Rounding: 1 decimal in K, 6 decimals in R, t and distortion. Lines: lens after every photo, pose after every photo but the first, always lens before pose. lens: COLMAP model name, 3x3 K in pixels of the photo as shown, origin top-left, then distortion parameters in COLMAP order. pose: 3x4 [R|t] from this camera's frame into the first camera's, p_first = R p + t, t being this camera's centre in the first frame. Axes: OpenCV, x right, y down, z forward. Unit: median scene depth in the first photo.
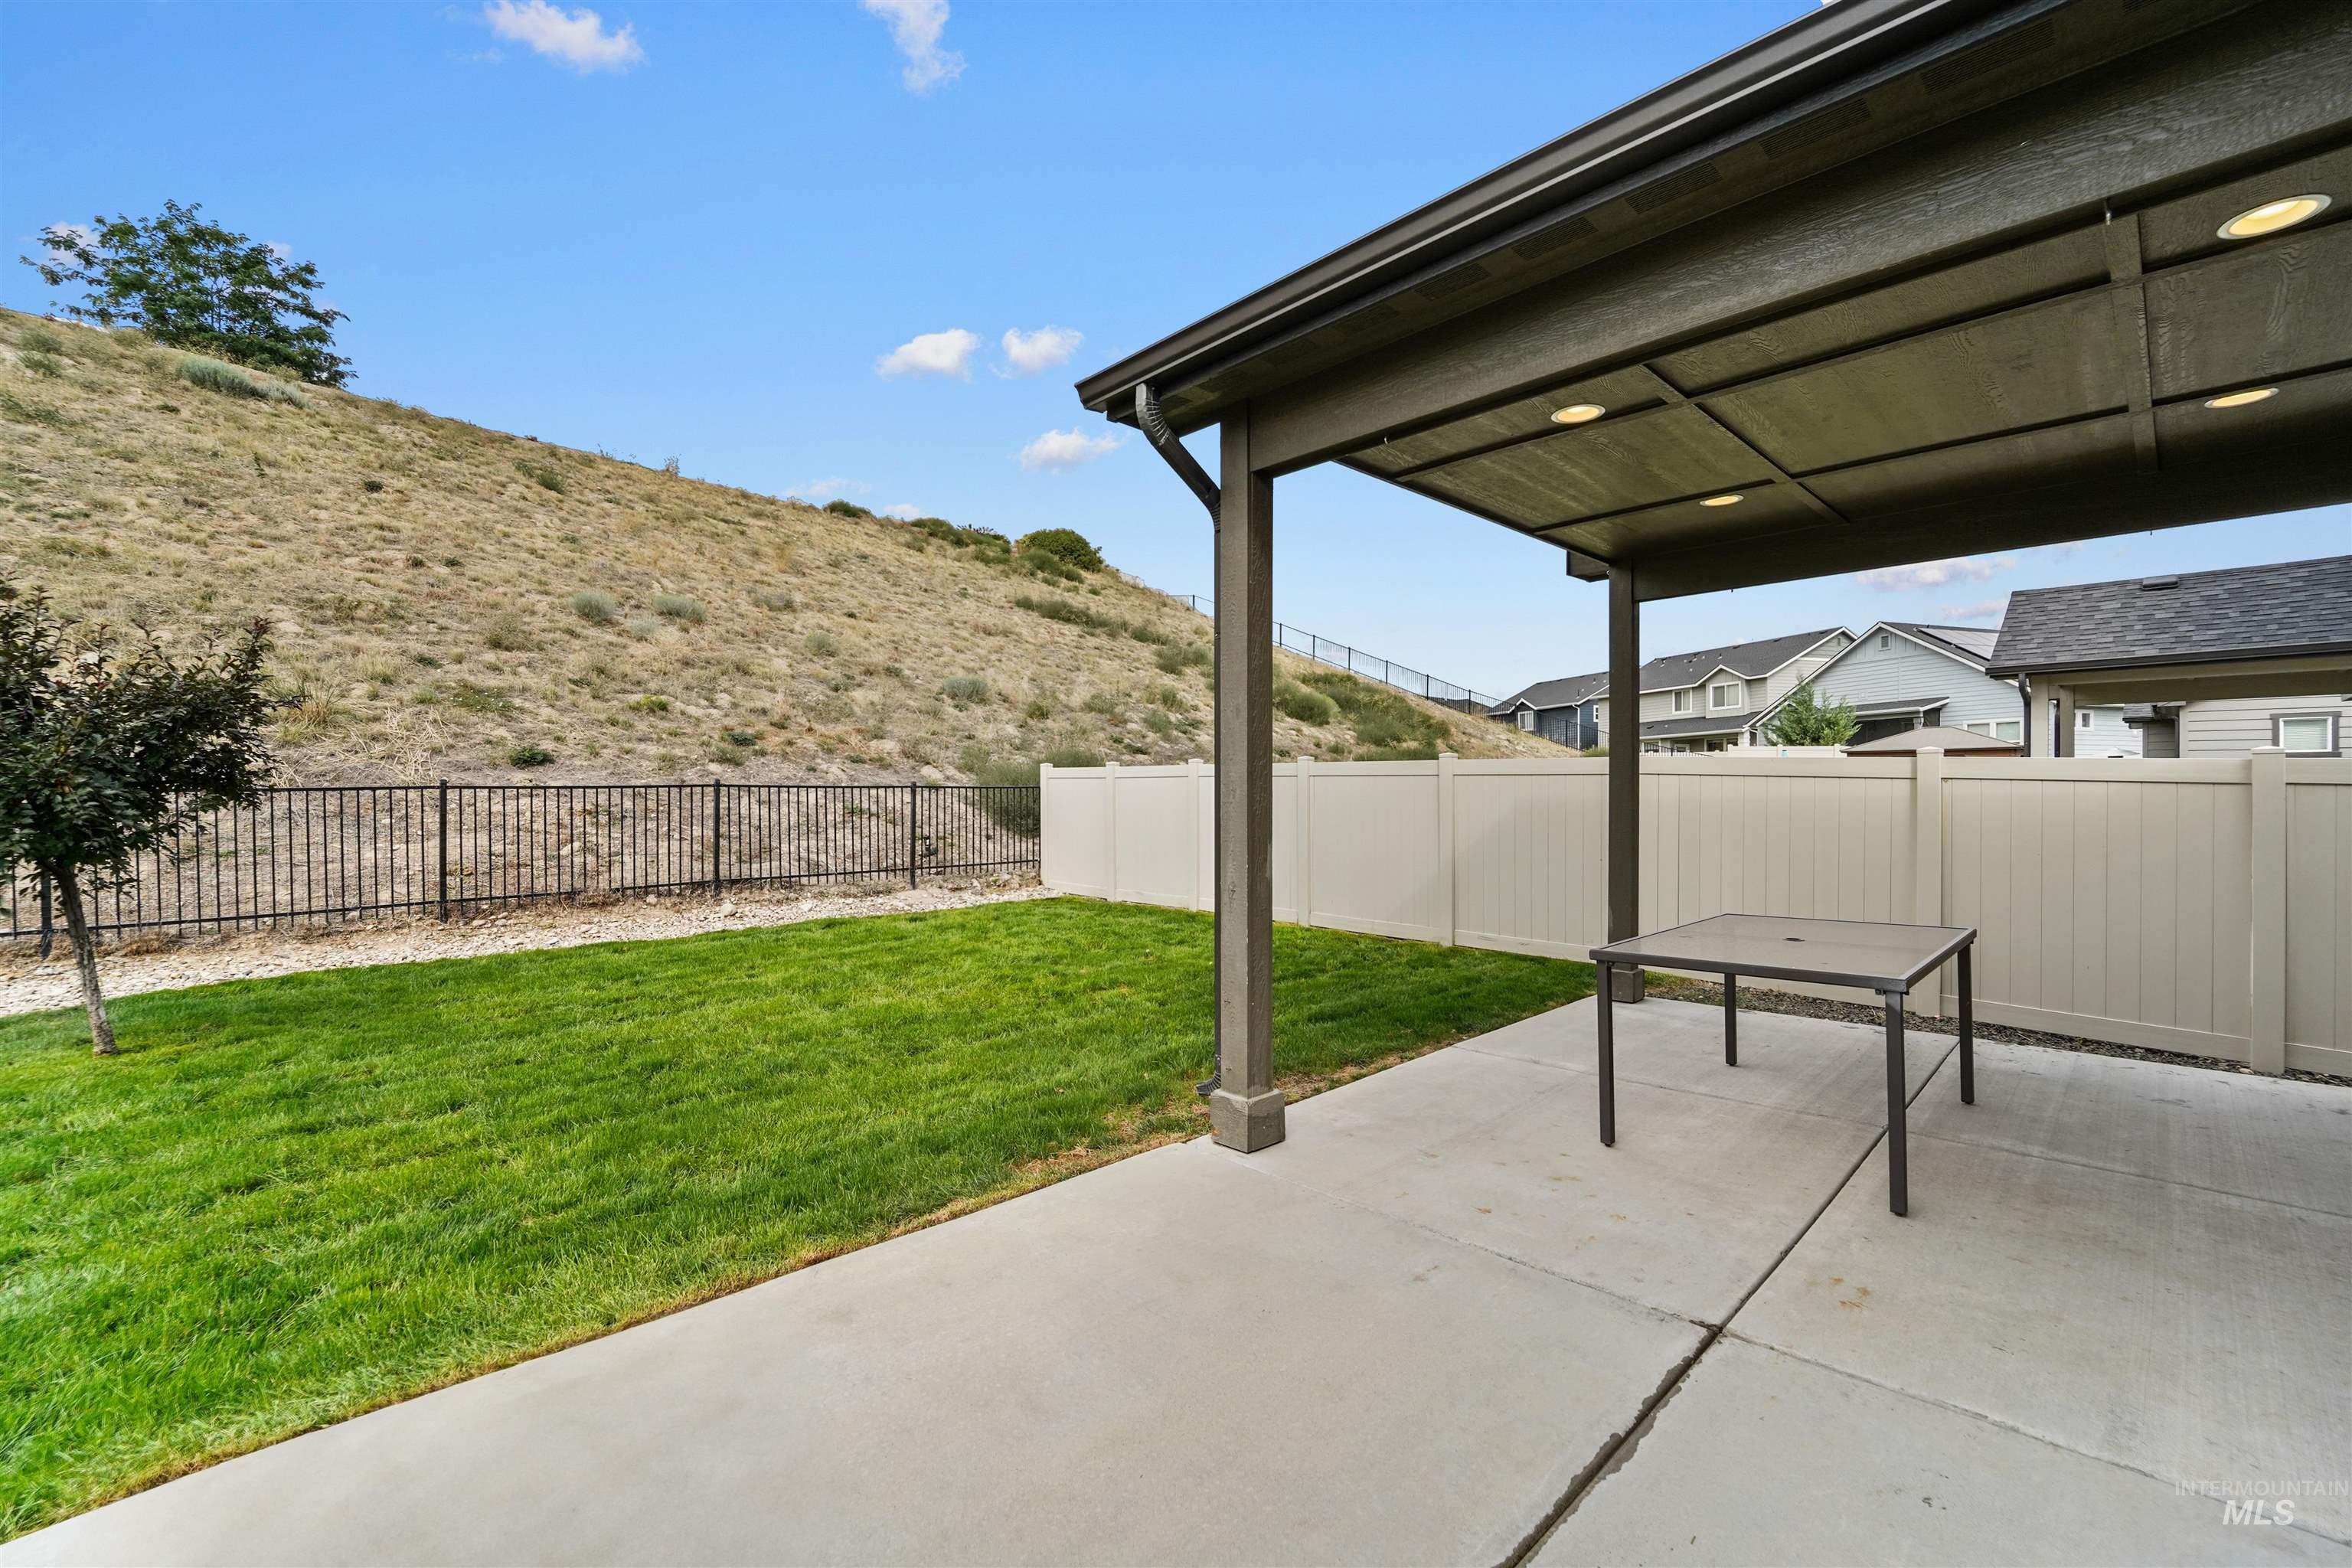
lens RADIAL K [[970.2, 0, 1180.2], [0, 970.2, 795.8], [0, 0, 1]] dist [-0.018210, 0.000084]
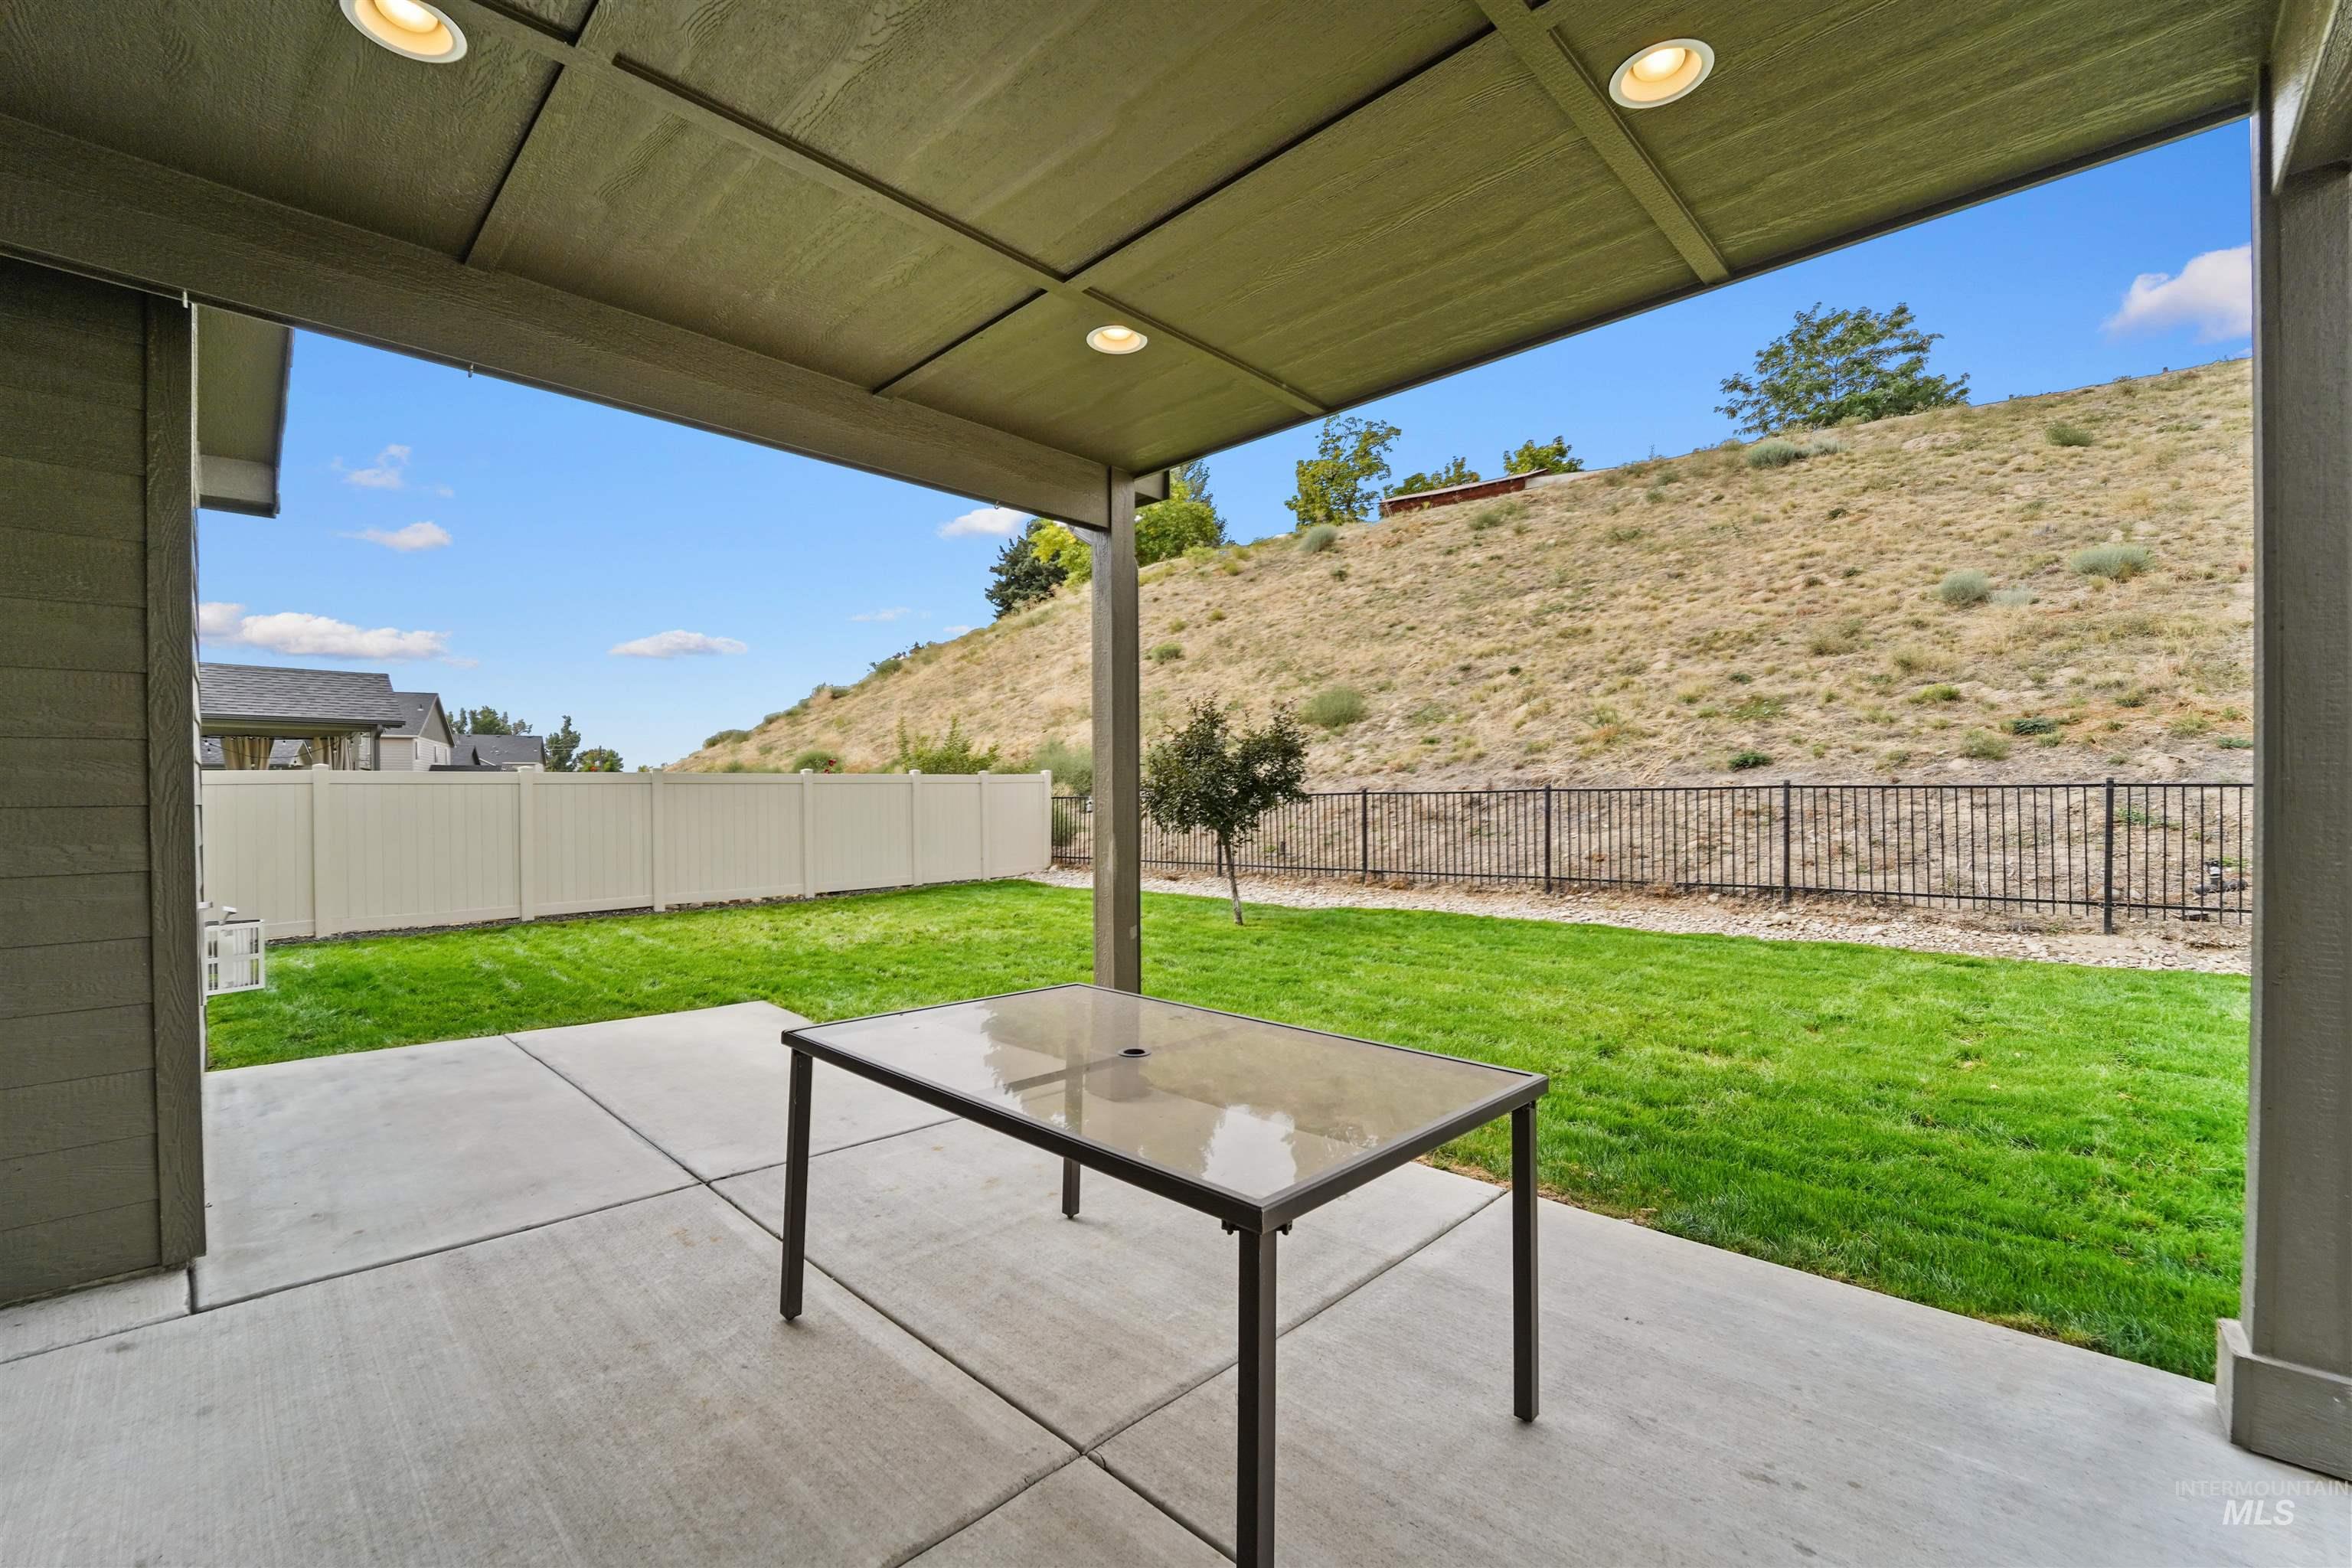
lens RADIAL K [[970.2, 0, 1180.2], [0, 970.2, 795.8], [0, 0, 1]] dist [-0.018210, 0.000084]
pose [[0.036899, 0.006400, -0.999299, 0.428942], [0.003454, 0.999973, 0.006531, -0.011050], [0.999313, -0.003693, 0.036876, 0.344021]]
